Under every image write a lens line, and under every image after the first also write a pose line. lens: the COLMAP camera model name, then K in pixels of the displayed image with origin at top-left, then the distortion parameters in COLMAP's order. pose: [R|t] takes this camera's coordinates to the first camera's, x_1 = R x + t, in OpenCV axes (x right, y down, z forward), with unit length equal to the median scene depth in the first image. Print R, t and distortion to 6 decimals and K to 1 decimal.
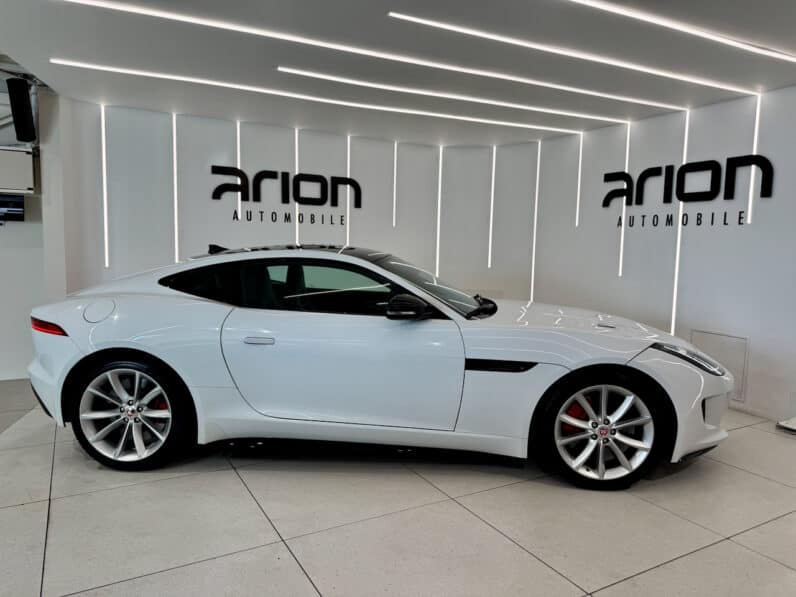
lens RADIAL K [[571.1, 0, 398.0], [0, 571.1, 298.5], [0, 0, 1]] dist [0.048589, -0.061993]
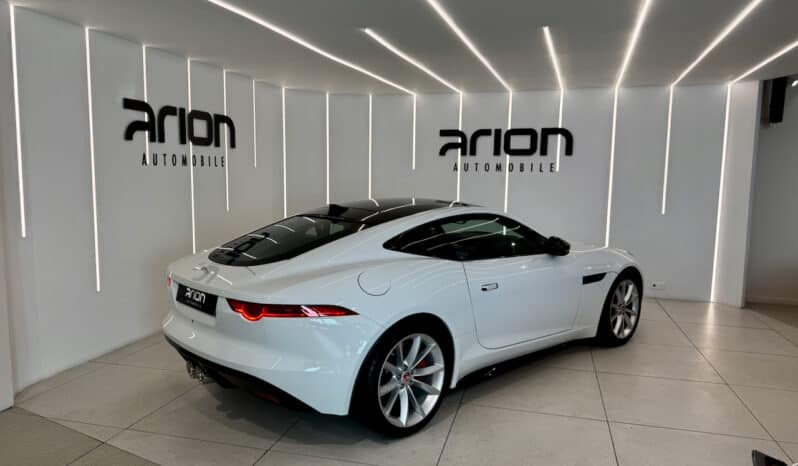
lens RADIAL K [[565.1, 0, 395.6], [0, 565.1, 238.5], [0, 0, 1]] dist [0.068260, -0.000962]
pose [[0.700009, -0.093623, 0.707971, -0.737357], [0.069229, 0.995596, 0.063209, -0.068621], [-0.710771, 0.004765, 0.703407, 0.197324]]
